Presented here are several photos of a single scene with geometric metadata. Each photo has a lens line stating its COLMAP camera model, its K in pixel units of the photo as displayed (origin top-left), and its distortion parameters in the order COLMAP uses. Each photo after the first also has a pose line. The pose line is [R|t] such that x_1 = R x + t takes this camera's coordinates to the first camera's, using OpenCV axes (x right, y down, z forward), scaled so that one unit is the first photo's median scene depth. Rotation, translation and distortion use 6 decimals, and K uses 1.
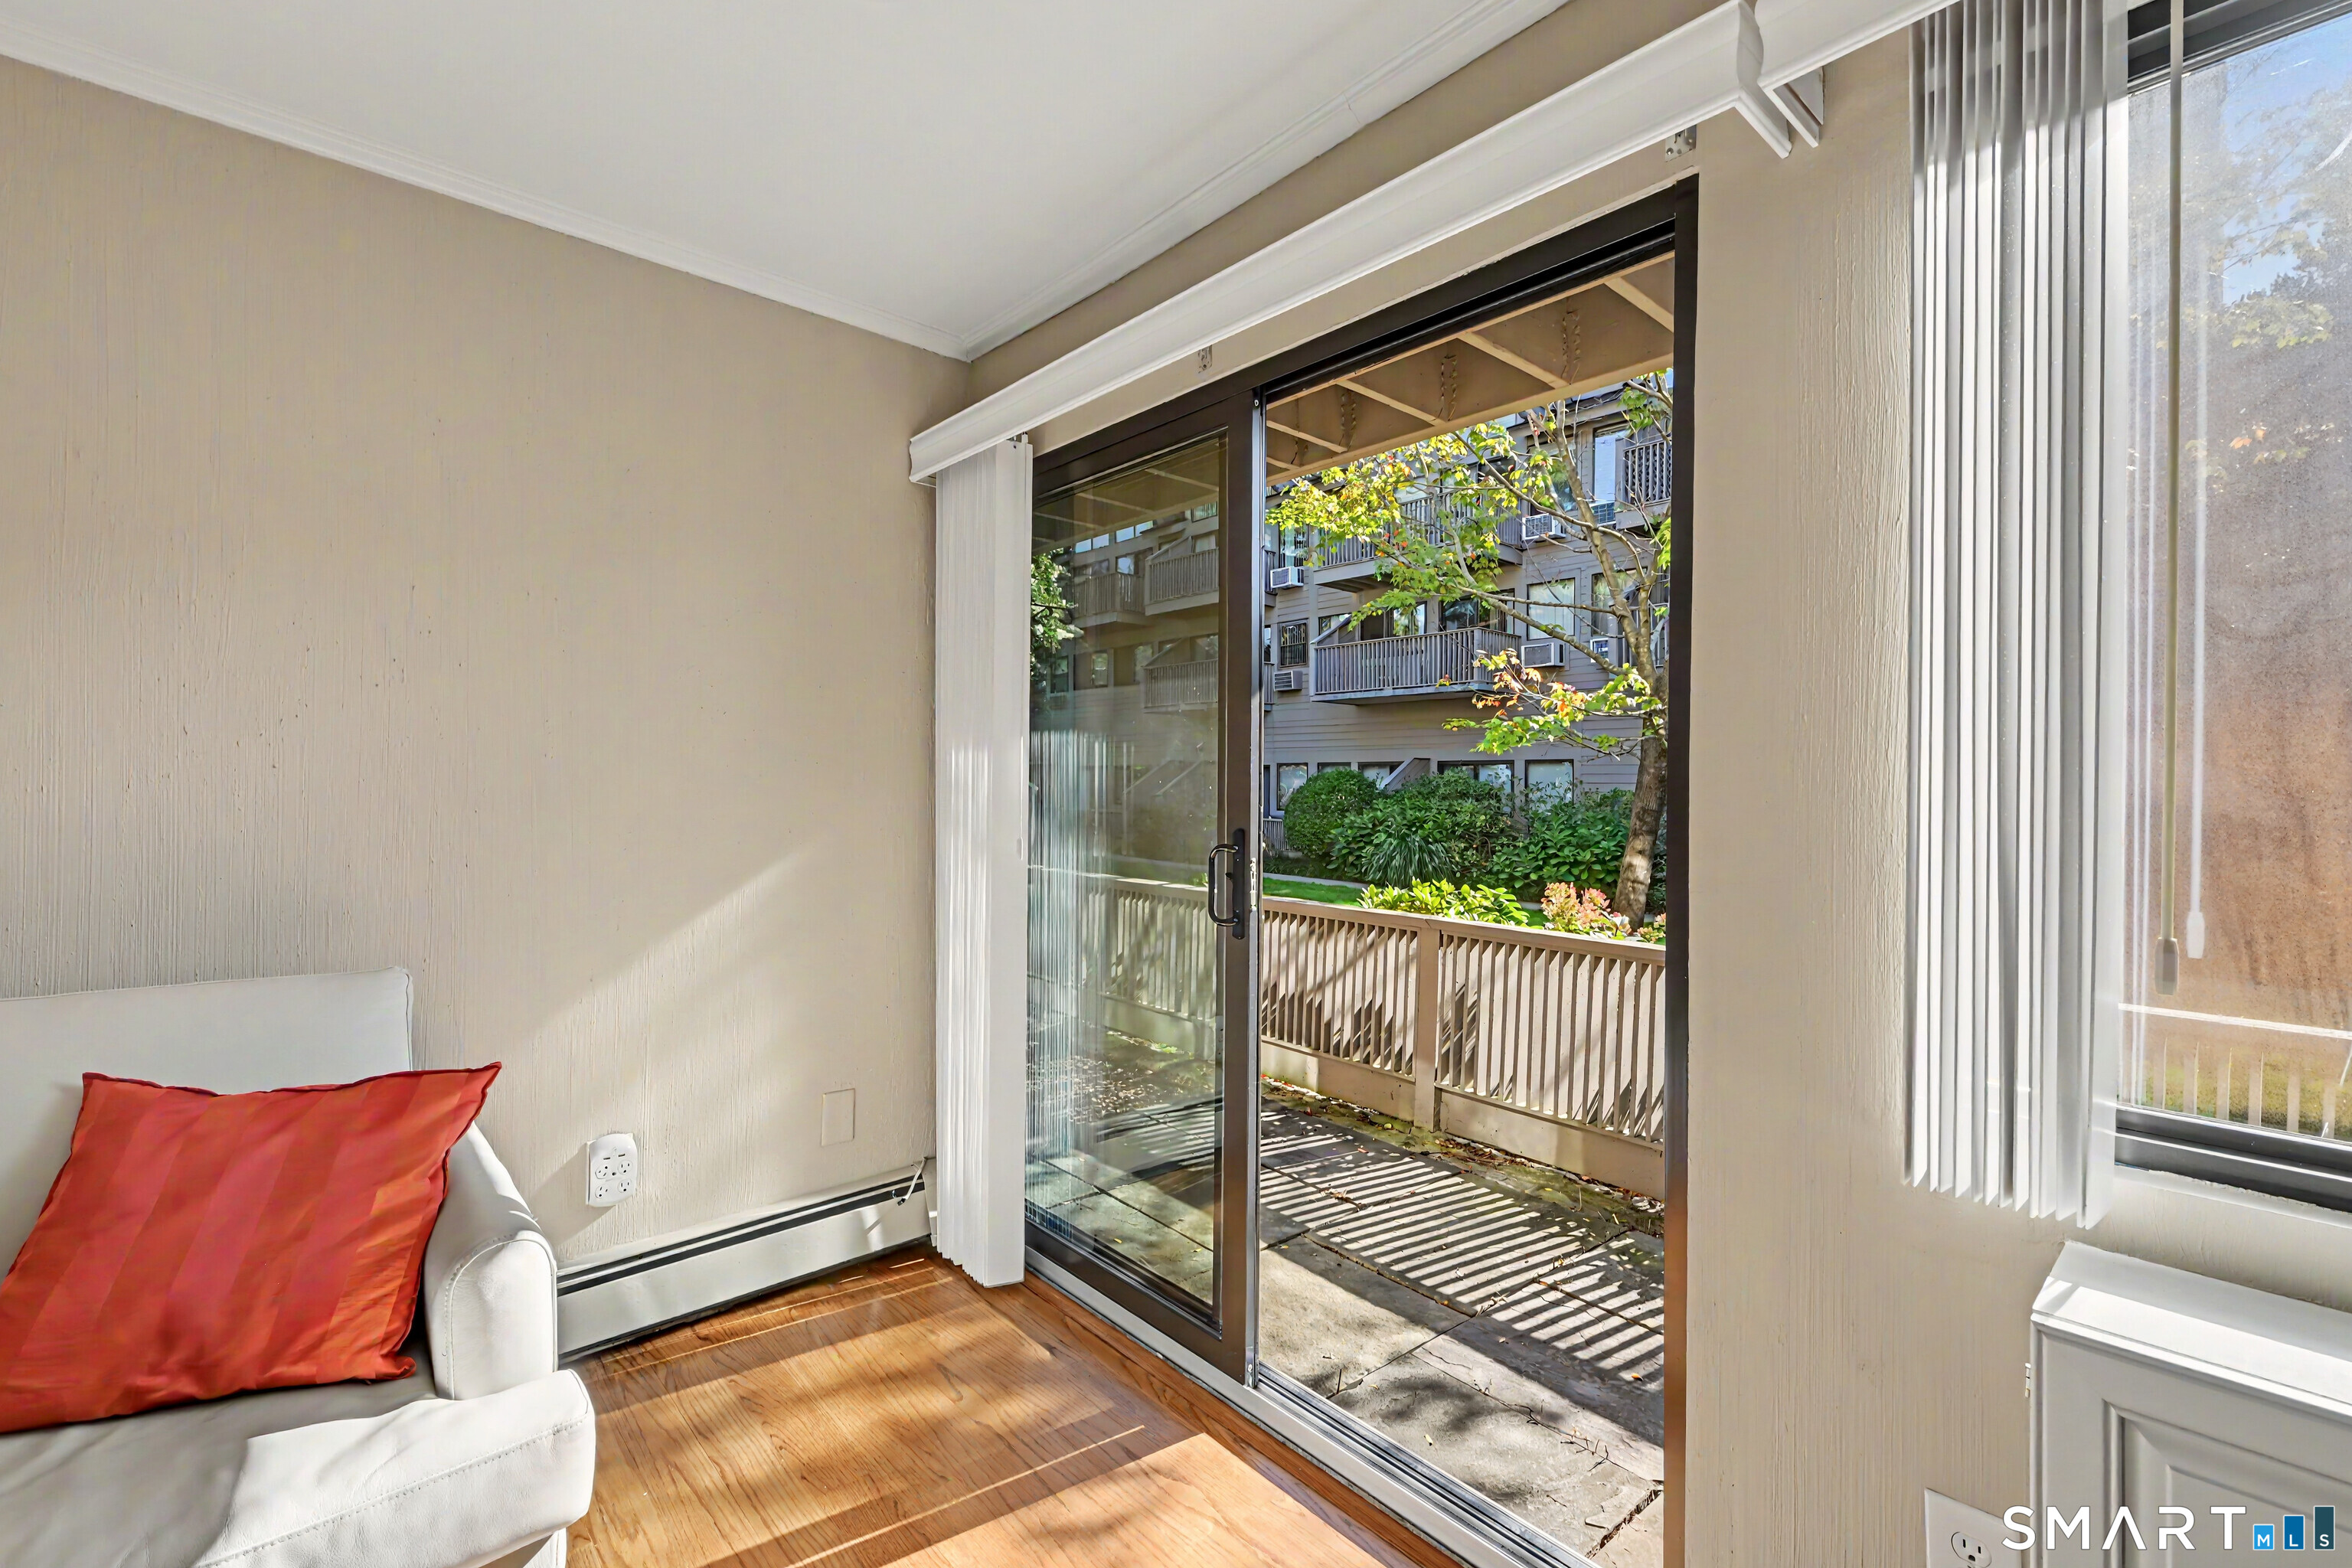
lens RADIAL K [[1000.1, 0, 1167.9], [0, 1000.1, 776.3], [0, 0, 1]] dist [0.005960, 0.000566]
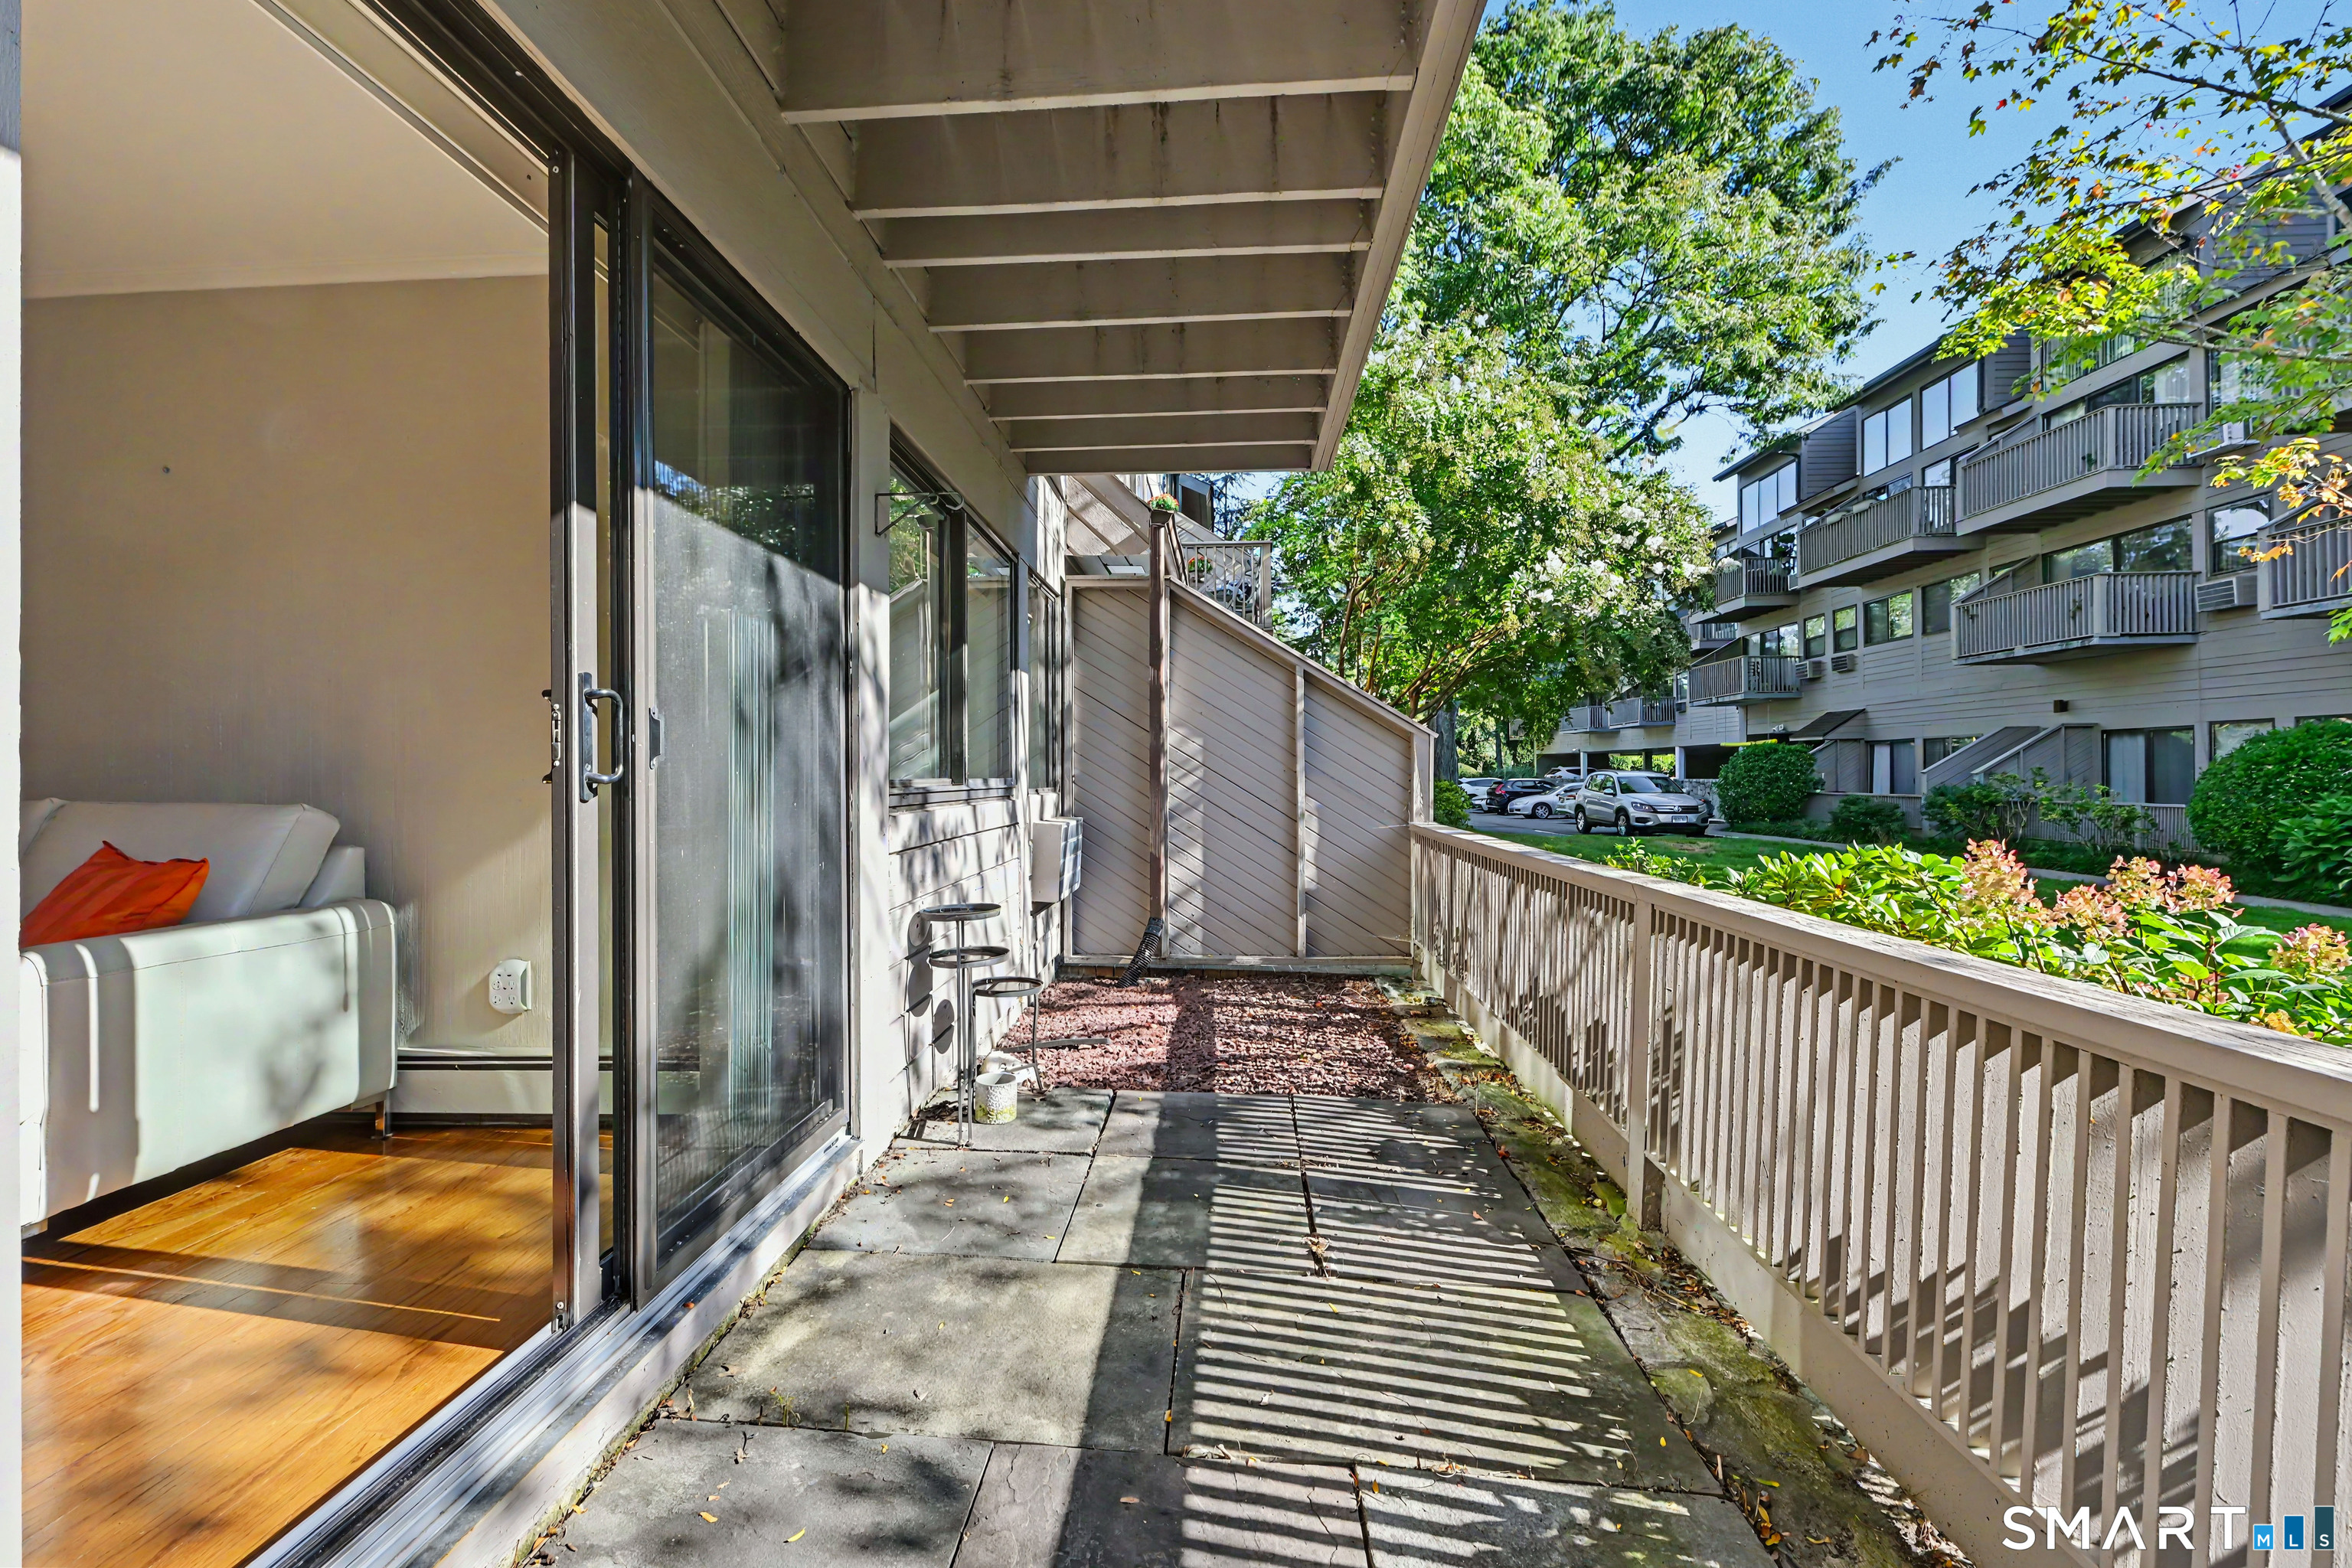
lens RADIAL K [[975.4, 0, 1163.1], [0, 975.4, 776.2], [0, 0, 1]] dist [0.002589, 0.000297]
pose [[0.711050, -0.007029, -0.703107, 0.623603], [0.014065, 0.999892, 0.004227, 0.085887], [0.703001, -0.012895, 0.711072, 0.468048]]
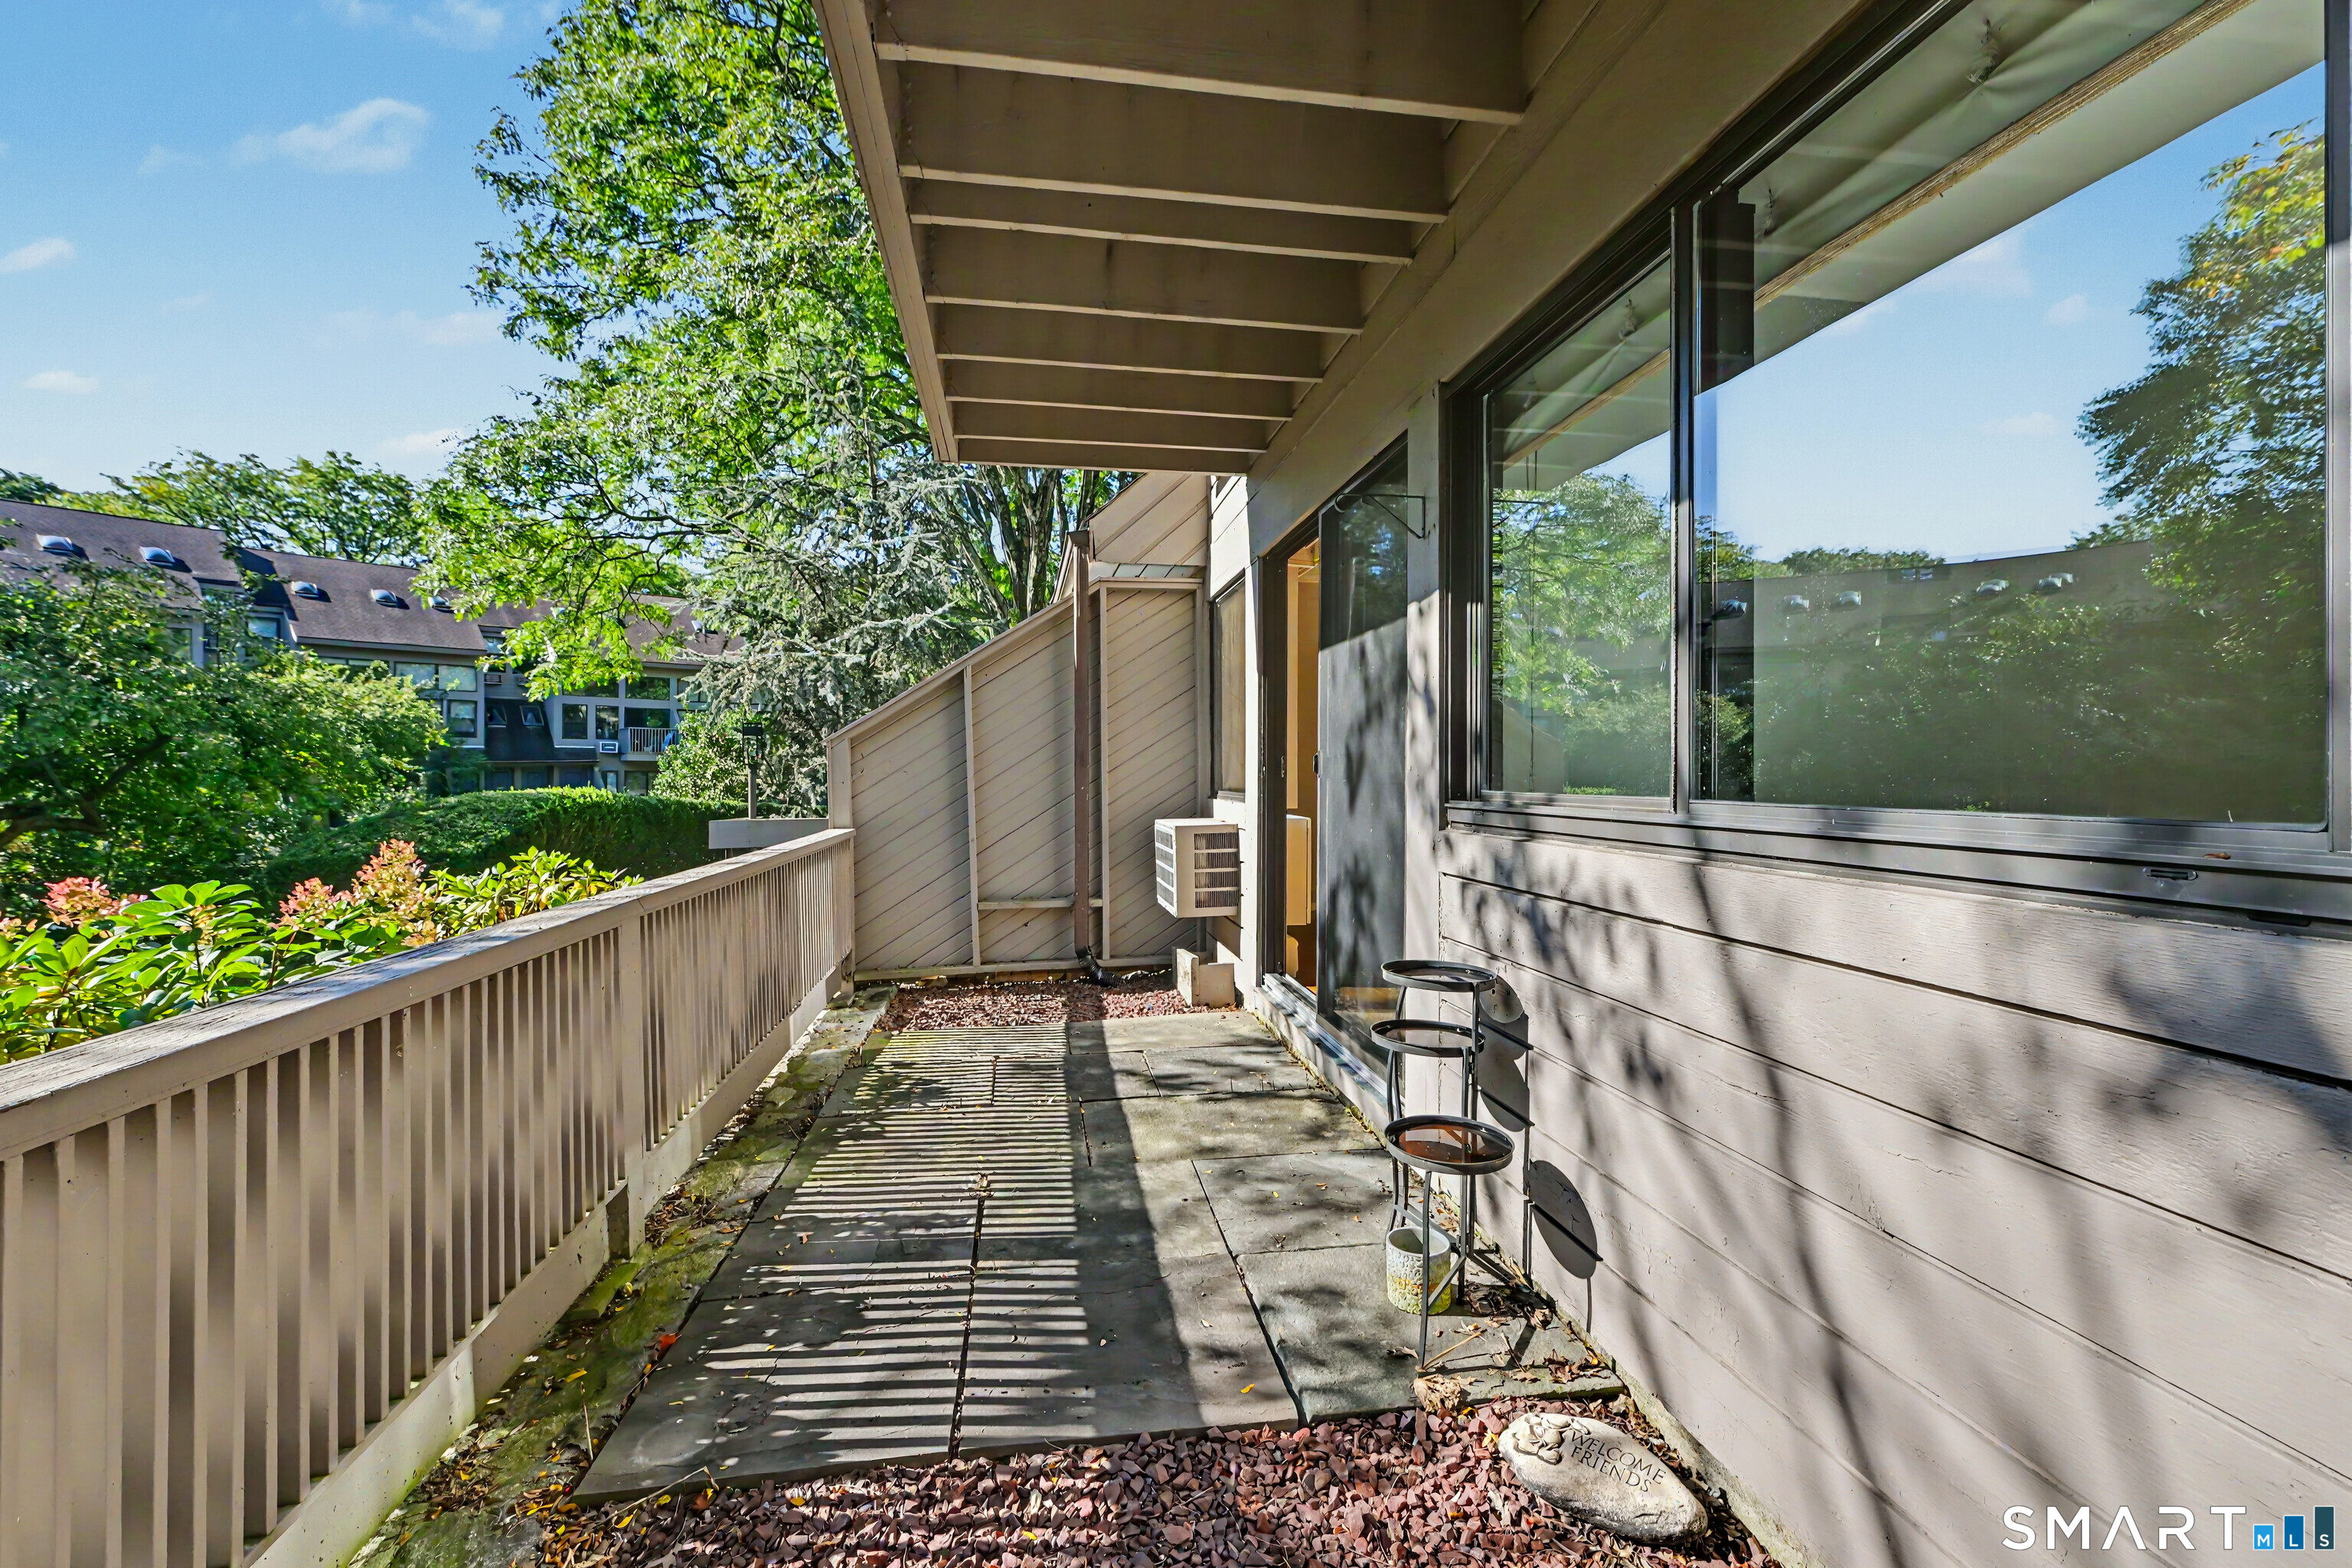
lens RADIAL K [[975.4, 0, 1163.1], [0, 975.4, 776.2], [0, 0, 1]] dist [0.002589, 0.000297]
pose [[-0.841517, -0.017230, 0.539957, -0.423616], [-0.020032, 0.999799, 0.000684, 0.077616], [-0.539860, -0.010241, -0.841693, 1.727866]]
